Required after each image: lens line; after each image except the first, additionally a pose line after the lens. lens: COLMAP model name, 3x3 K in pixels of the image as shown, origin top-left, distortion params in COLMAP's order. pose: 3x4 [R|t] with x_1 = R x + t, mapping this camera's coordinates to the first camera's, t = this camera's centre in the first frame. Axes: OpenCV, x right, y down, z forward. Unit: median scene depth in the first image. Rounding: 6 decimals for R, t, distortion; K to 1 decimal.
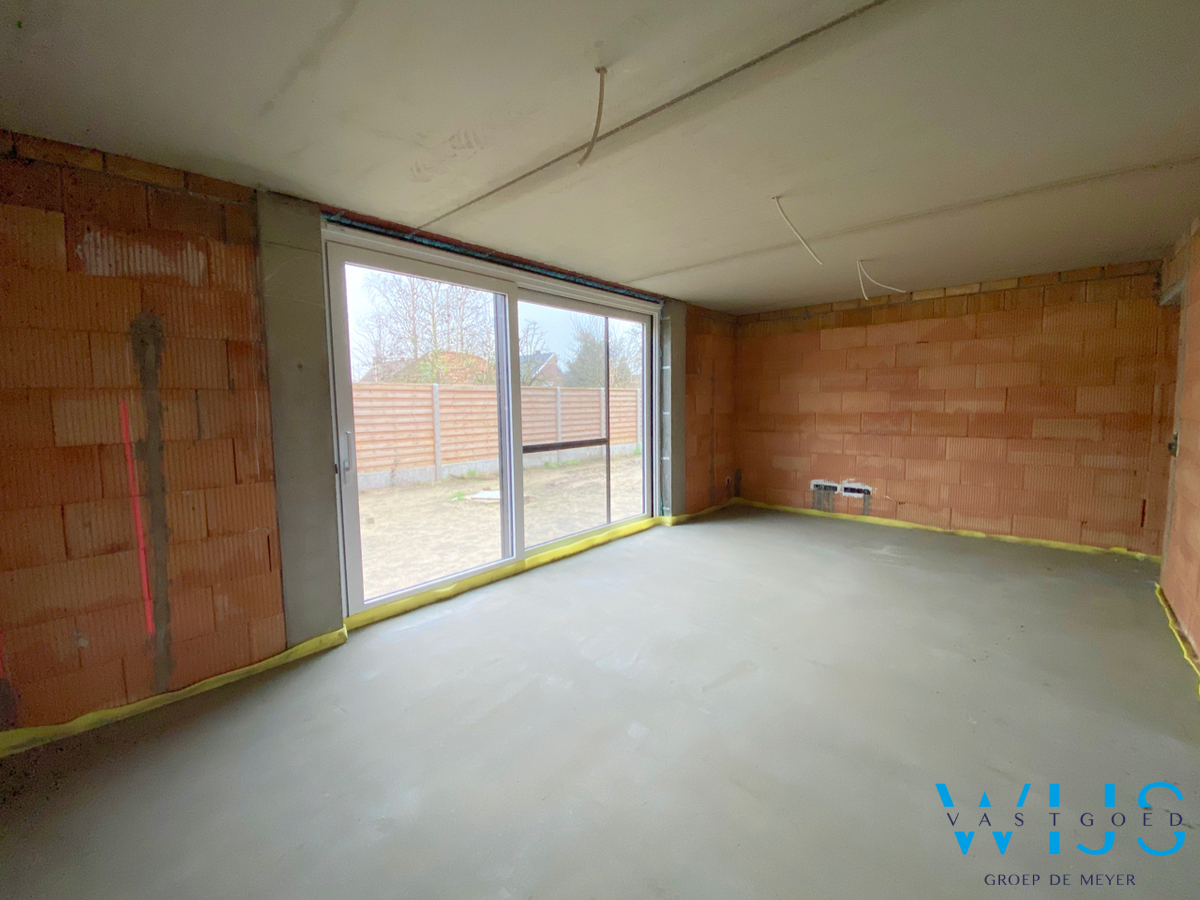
lens RADIAL K [[491.9, 0, 600.0], [0, 491.9, 450.0], [0, 0, 1]] dist [0.047138, -0.038867]
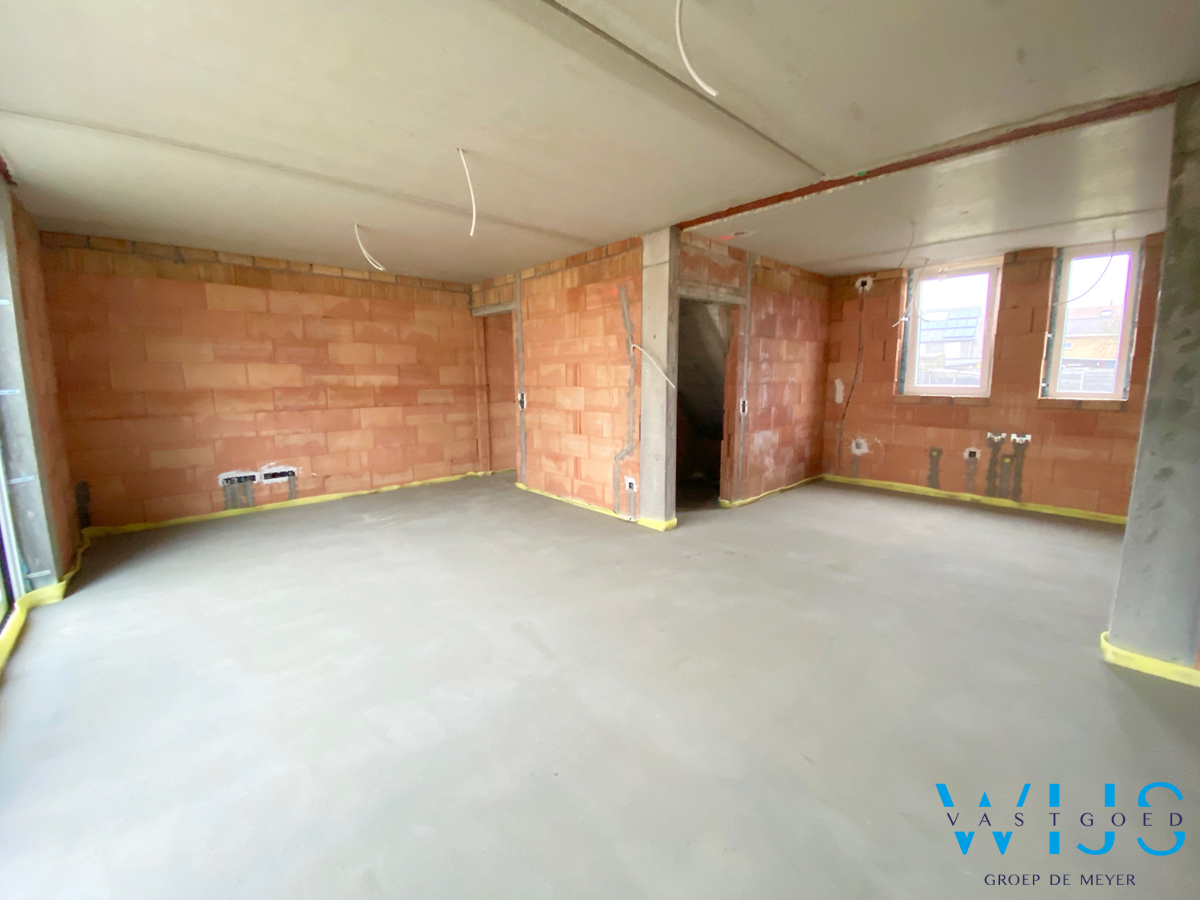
lens RADIAL K [[491.9, 0, 600.0], [0, 491.9, 450.0], [0, 0, 1]] dist [0.047138, -0.038867]
pose [[0.079094, -0.137460, 0.987344, -0.331649], [0.097911, 0.986730, 0.129531, -0.022874], [-0.992047, 0.086427, 0.091504, 0.349474]]
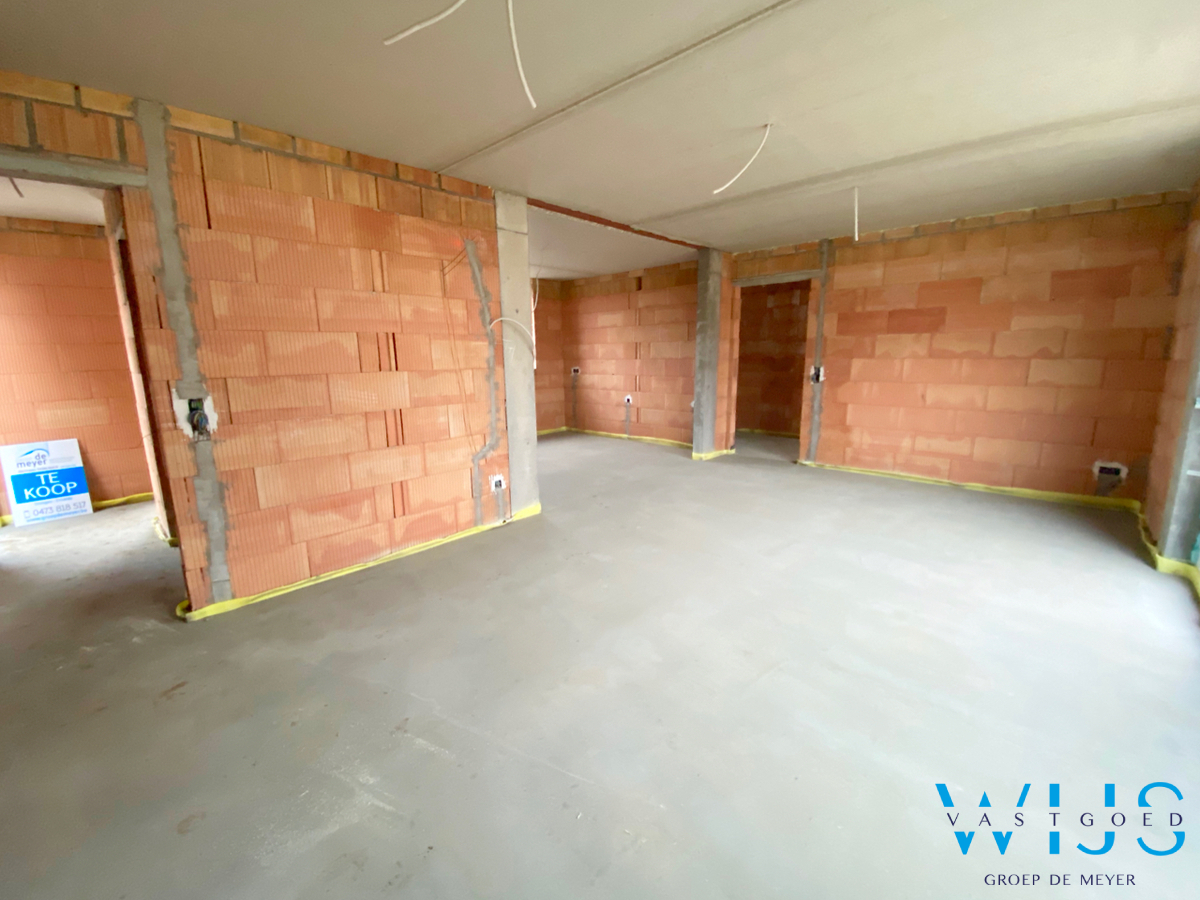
lens RADIAL K [[491.9, 0, 600.0], [0, 491.9, 450.0], [0, 0, 1]] dist [0.047138, -0.038867]
pose [[-0.999627, 0.027293, 0.000007, 0.337524], [0.026171, 0.958445, 0.284074, -0.095795], [0.007746, 0.283969, -0.958802, 1.047243]]
